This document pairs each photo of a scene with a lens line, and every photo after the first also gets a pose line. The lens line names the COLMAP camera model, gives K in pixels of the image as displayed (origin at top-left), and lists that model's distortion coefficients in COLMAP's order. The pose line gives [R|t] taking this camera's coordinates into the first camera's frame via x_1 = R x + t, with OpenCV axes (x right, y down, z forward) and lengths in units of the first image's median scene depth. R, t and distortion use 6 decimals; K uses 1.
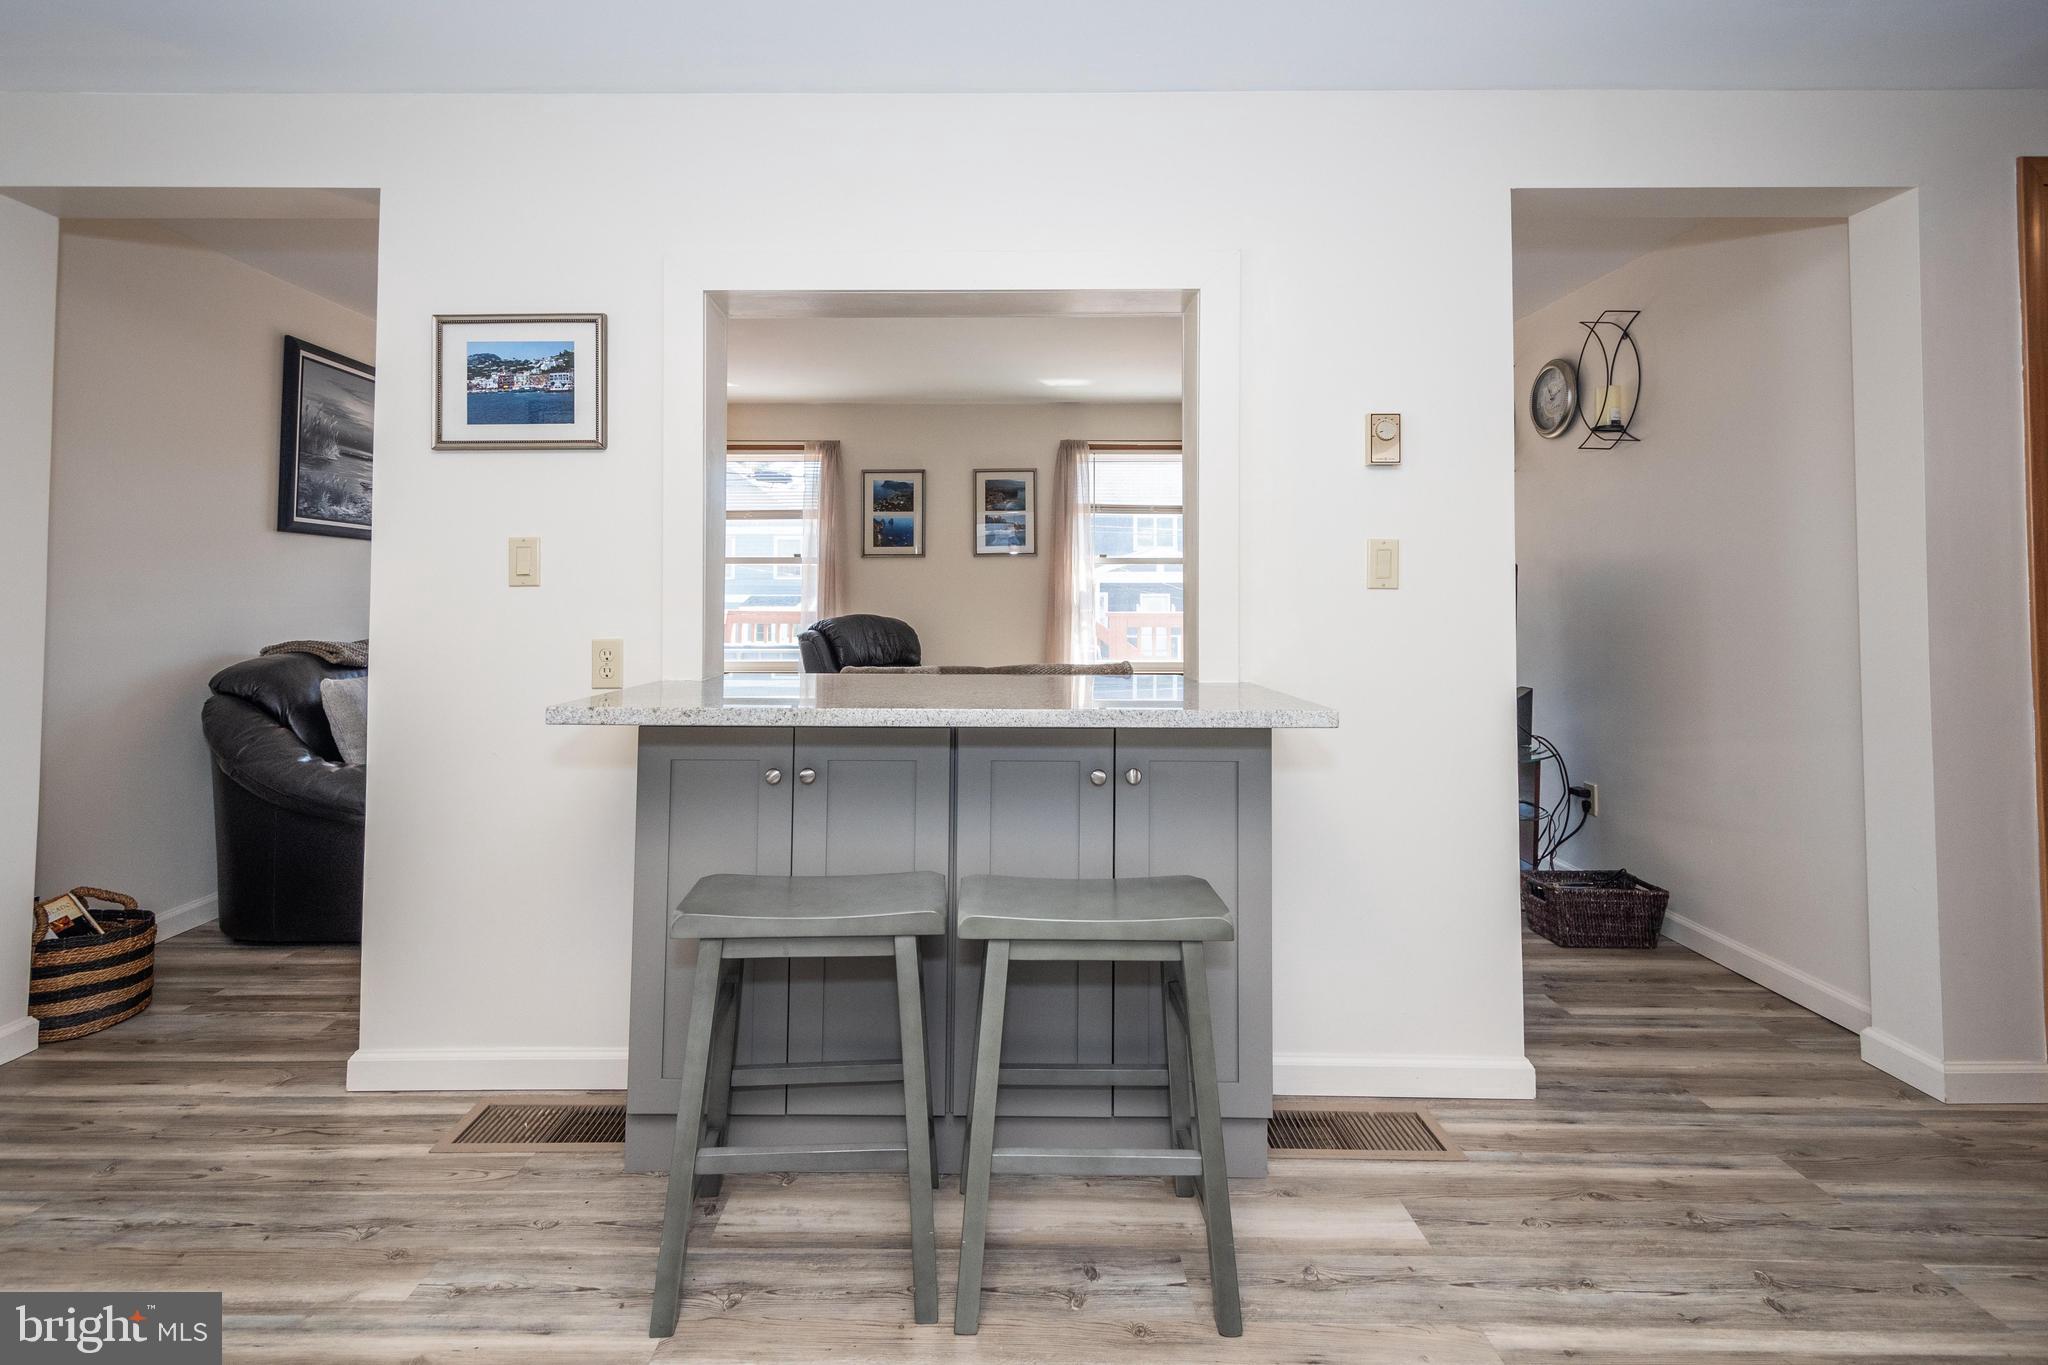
lens RADIAL K [[939.1, 0, 1019.9], [0, 939.1, 564.4], [0, 0, 1]] dist [0.003778, 0.000953]
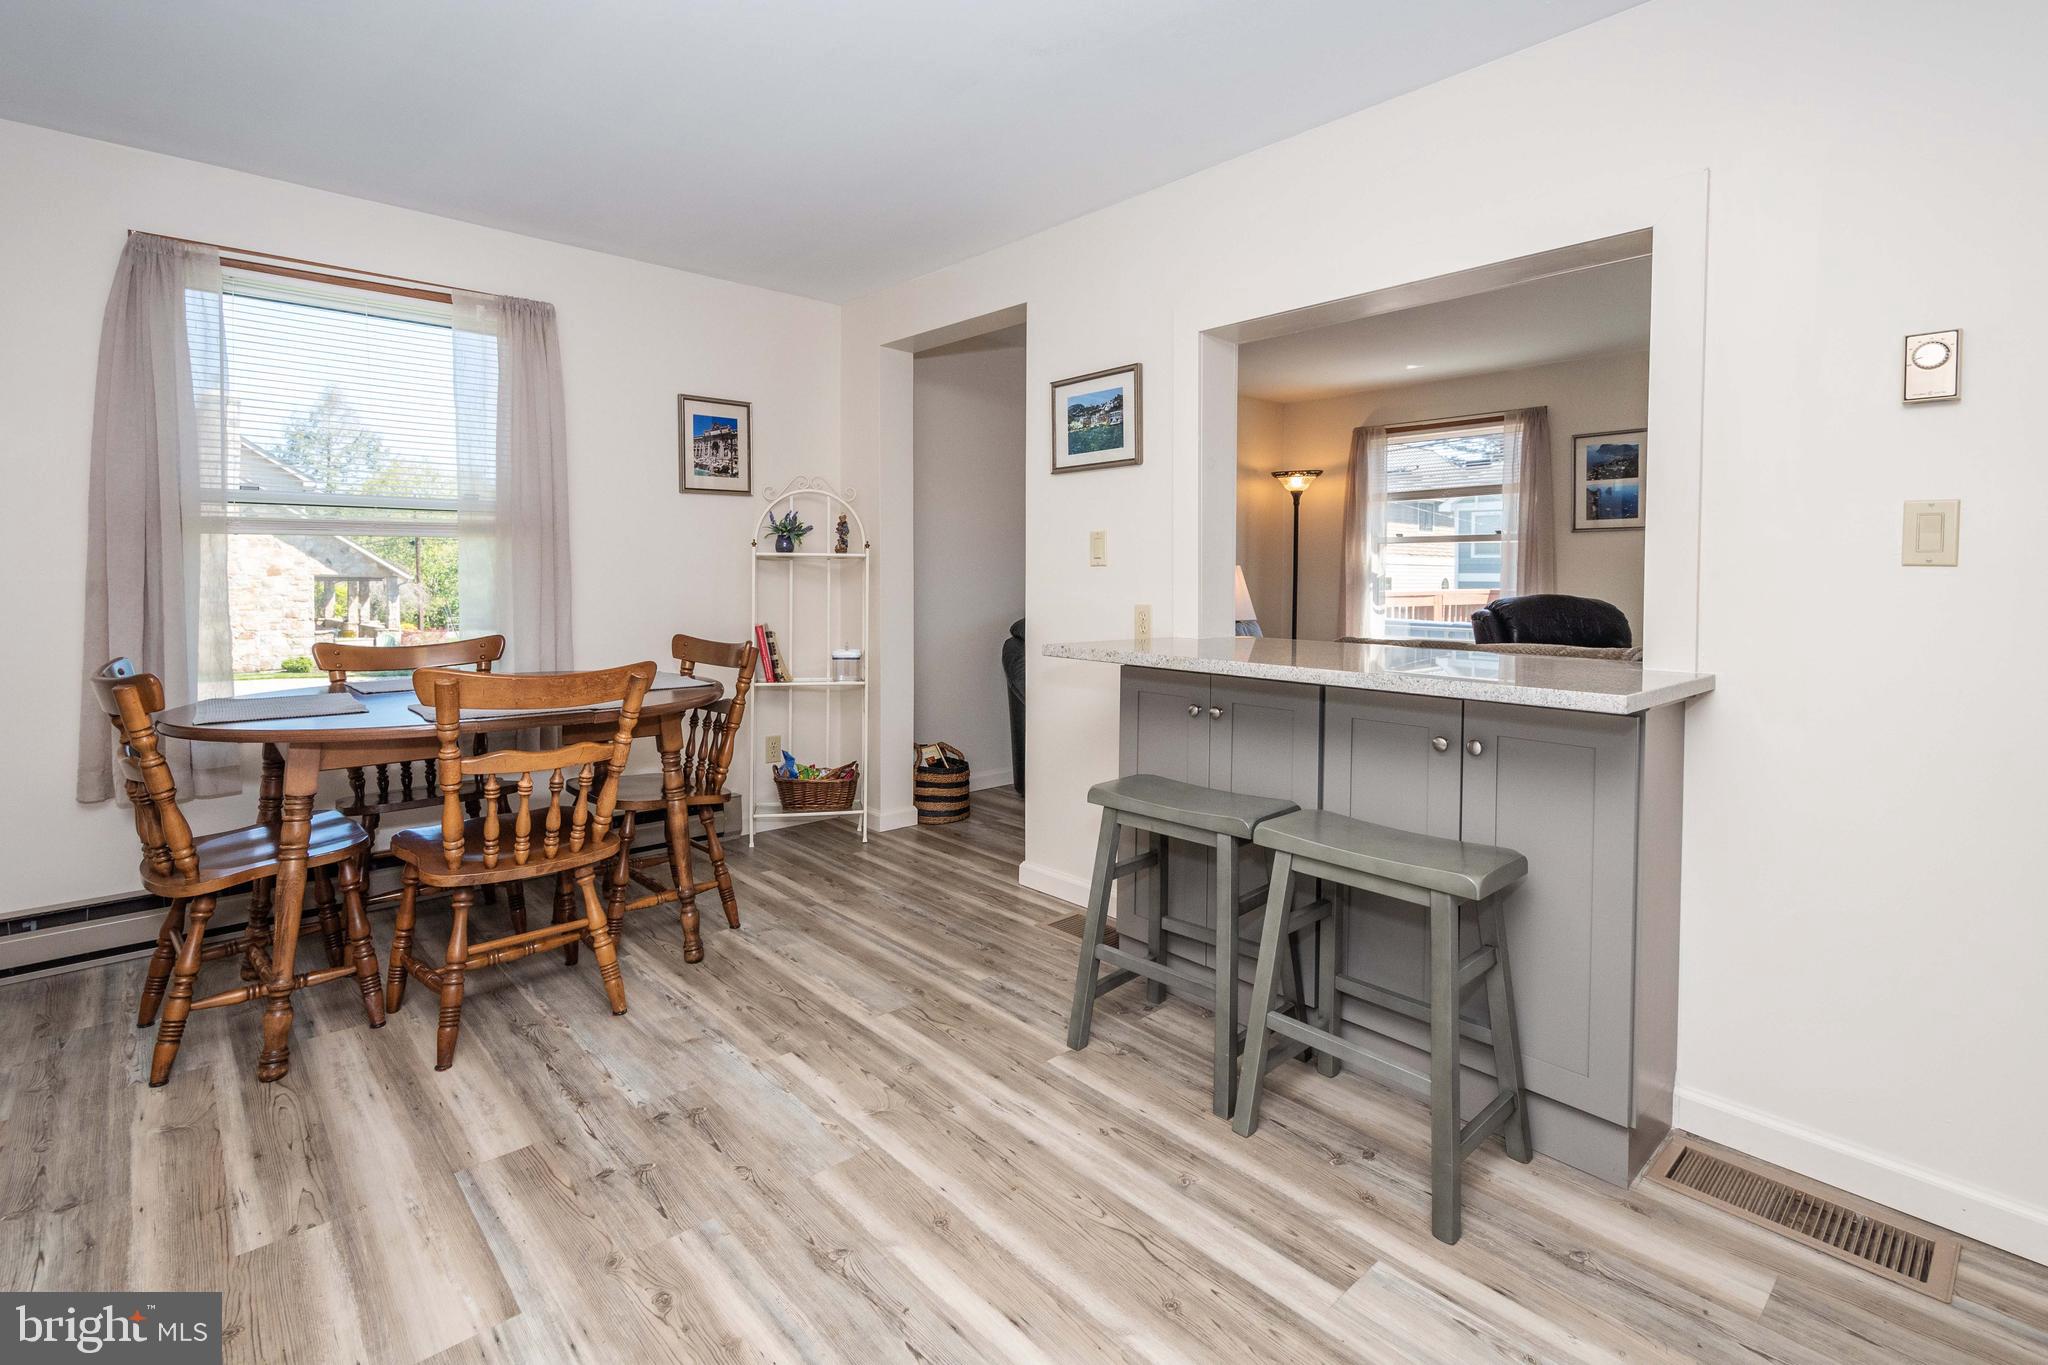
lens RADIAL K [[955.5, 0, 1025.1], [0, 955.5, 596.6], [0, 0, 1]] dist [0.009991, -0.000381]
pose [[0.678059, 0.021537, -0.734692, 0.464589], [0.020993, 0.998595, 0.048648, -0.003273], [0.734707, -0.048409, 0.676655, -0.060439]]
